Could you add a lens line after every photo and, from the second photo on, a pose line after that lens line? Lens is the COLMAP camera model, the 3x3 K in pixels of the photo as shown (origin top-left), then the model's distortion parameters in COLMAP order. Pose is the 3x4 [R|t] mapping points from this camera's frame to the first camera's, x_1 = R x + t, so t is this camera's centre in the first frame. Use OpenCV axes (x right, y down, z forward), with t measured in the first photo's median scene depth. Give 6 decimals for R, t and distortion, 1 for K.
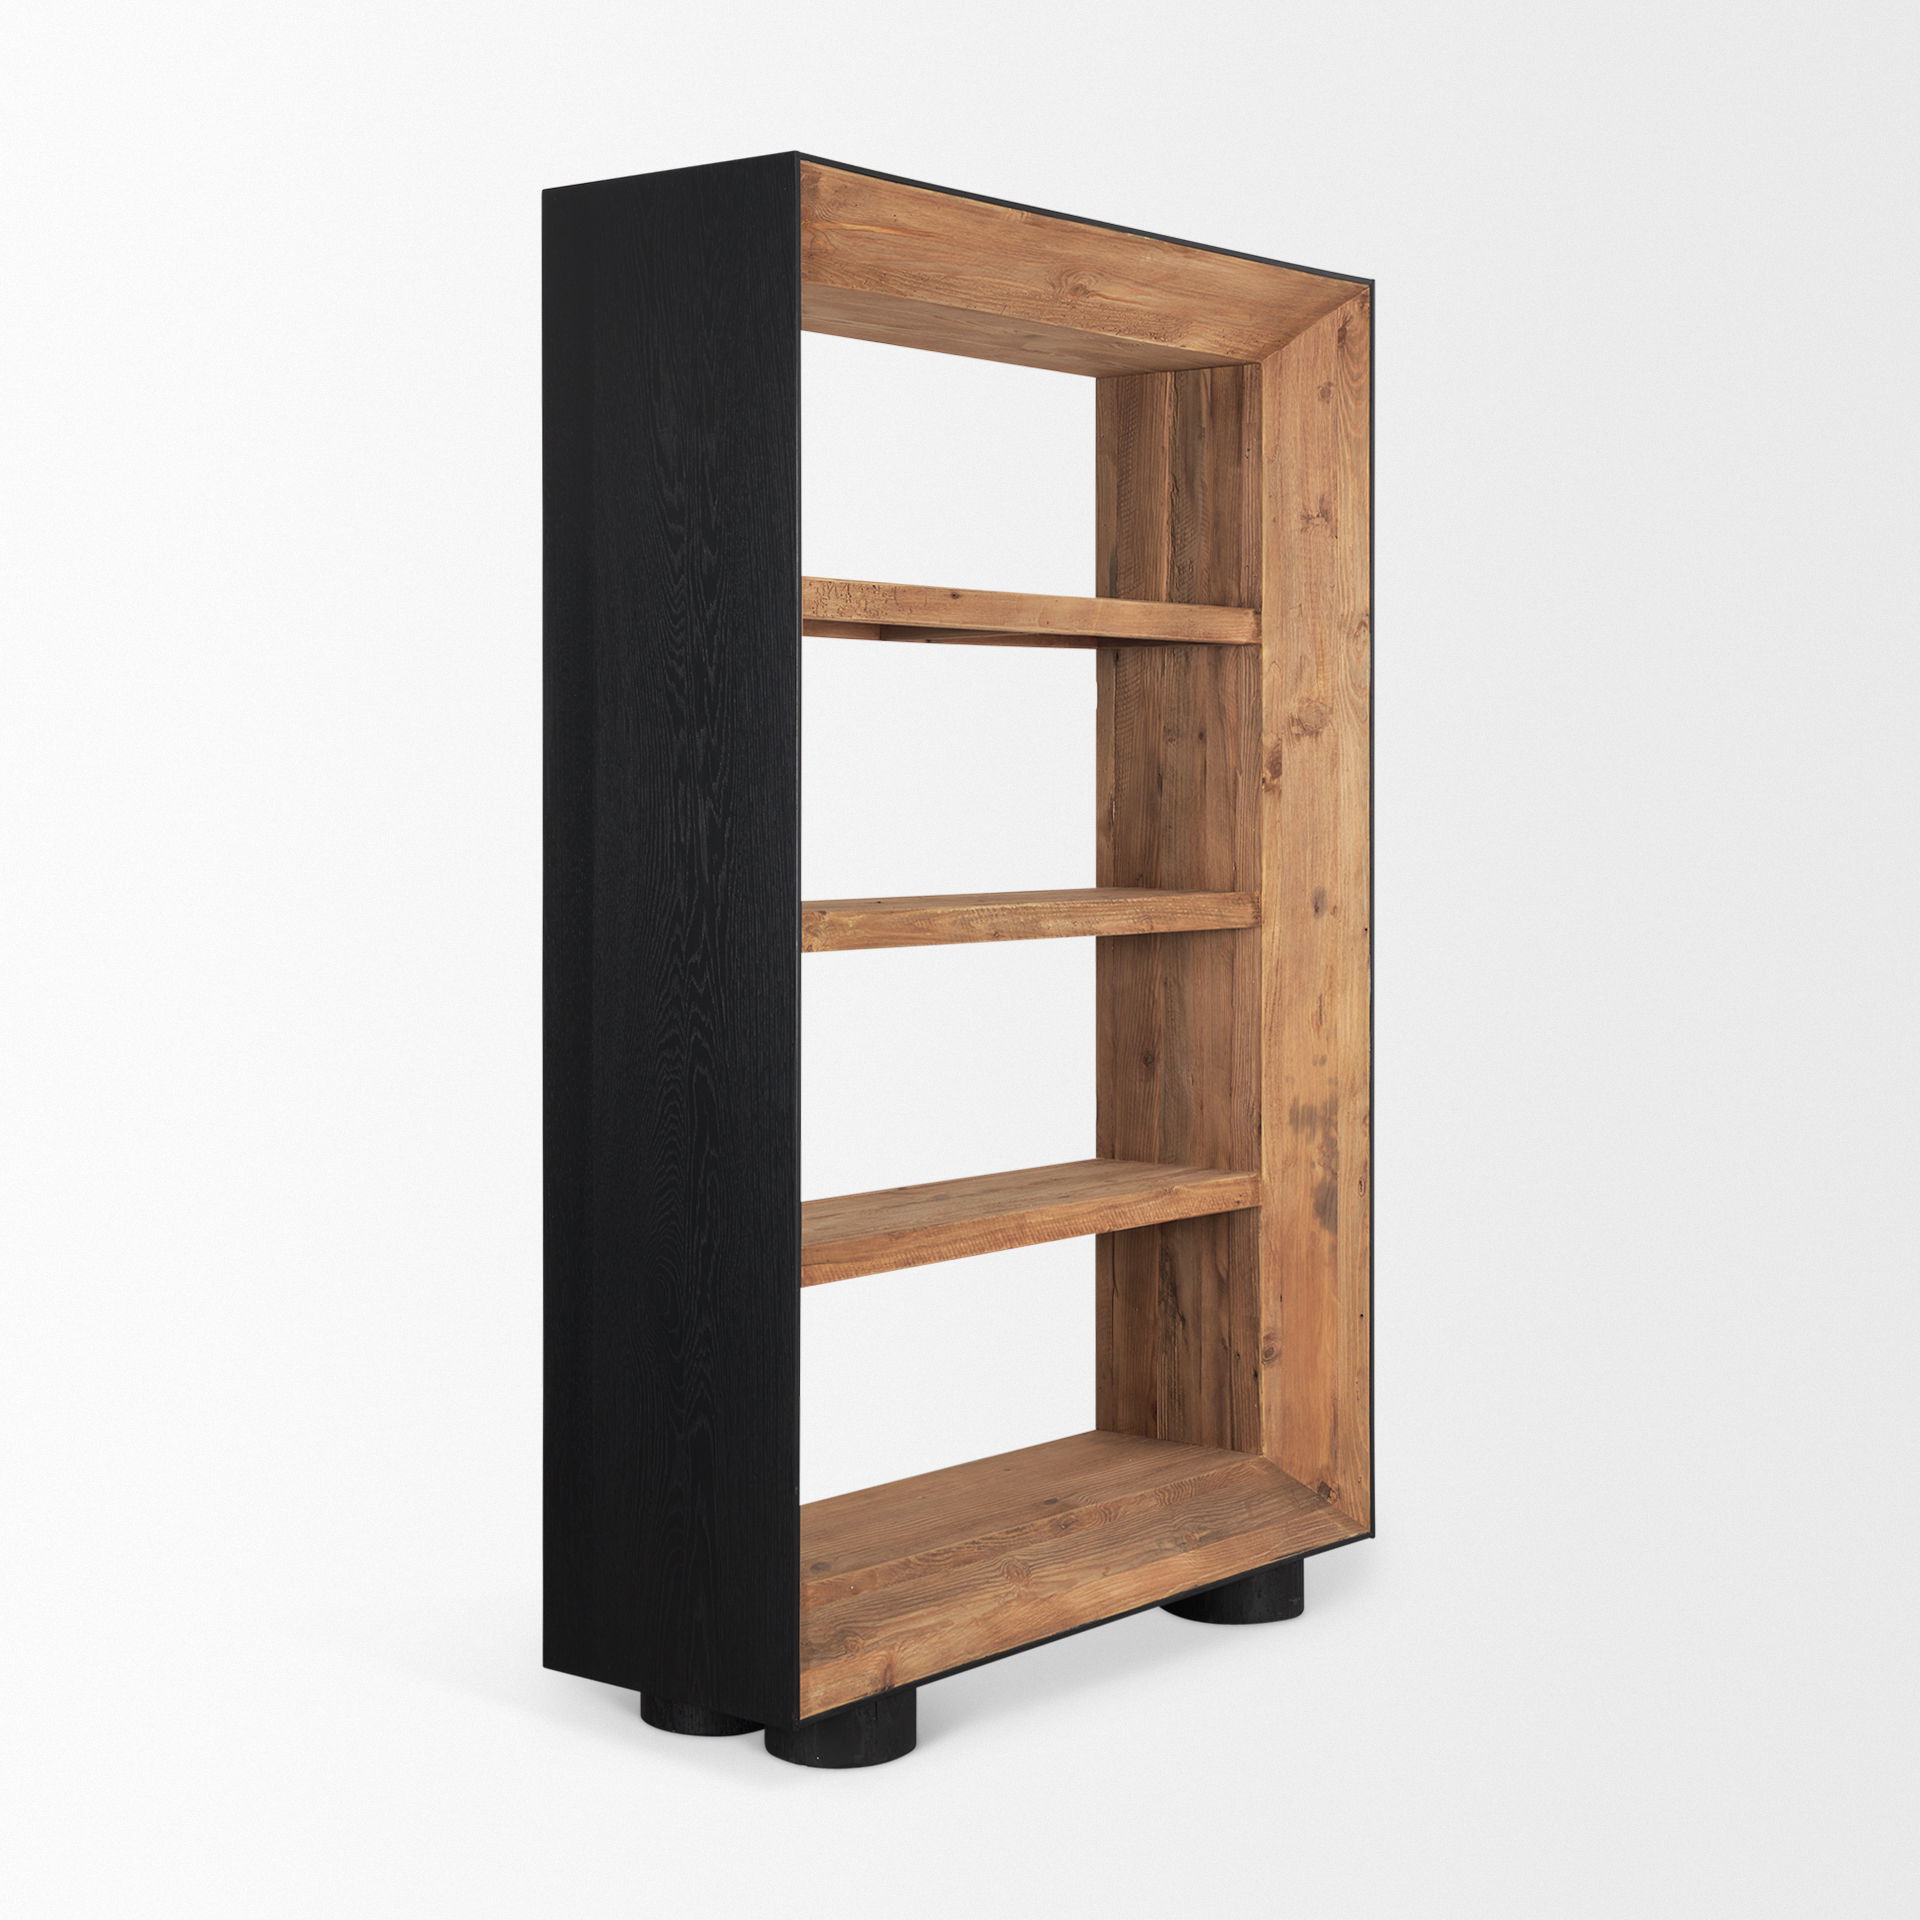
lens RADIAL K [[3347.4, 0, 960.0], [0, 3347.4, 960.0], [0, 0, 1]] dist [-0.014491, -0.061540]
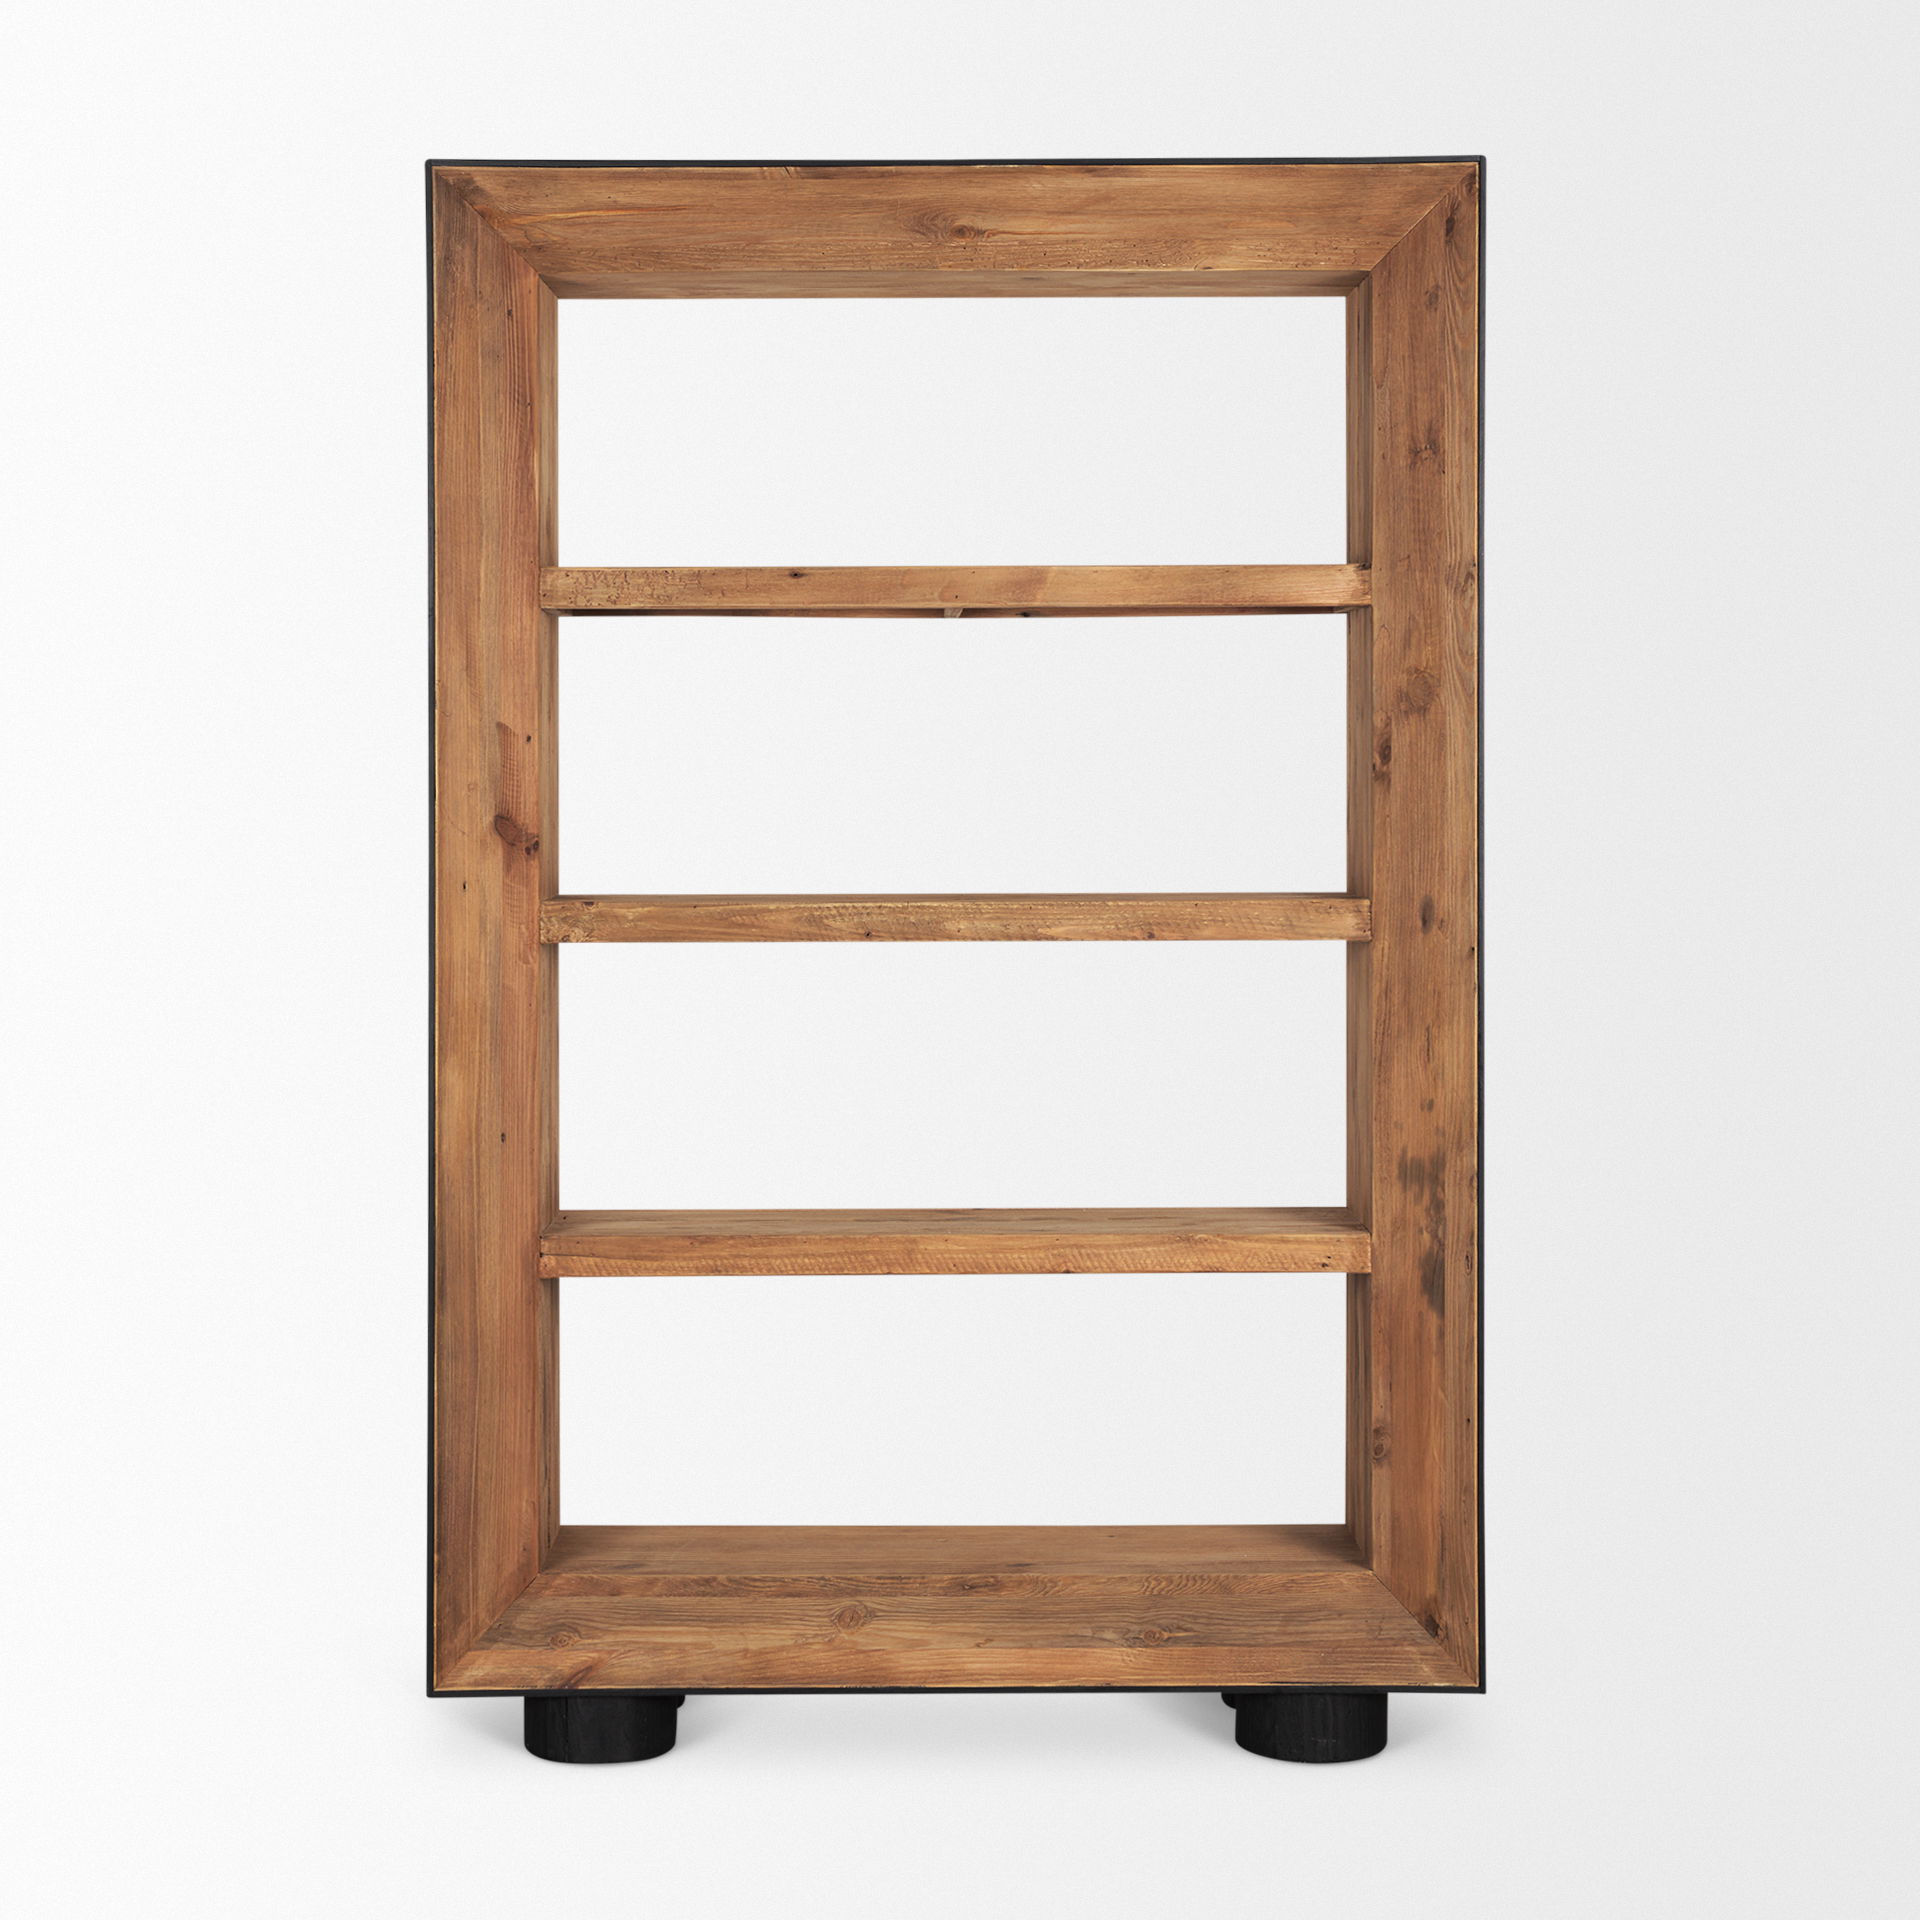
lens RADIAL K [[3927.4, 0, 854.0], [0, 3927.4, 929.5], [0, 0, 1]] dist [-0.026714, 0.025789]
pose [[0.618564, 0.037715, -0.784829, 0.784945], [-0.036927, 0.999139, 0.018910, -0.026703], [0.784866, 0.017285, 0.619424, 0.288552]]
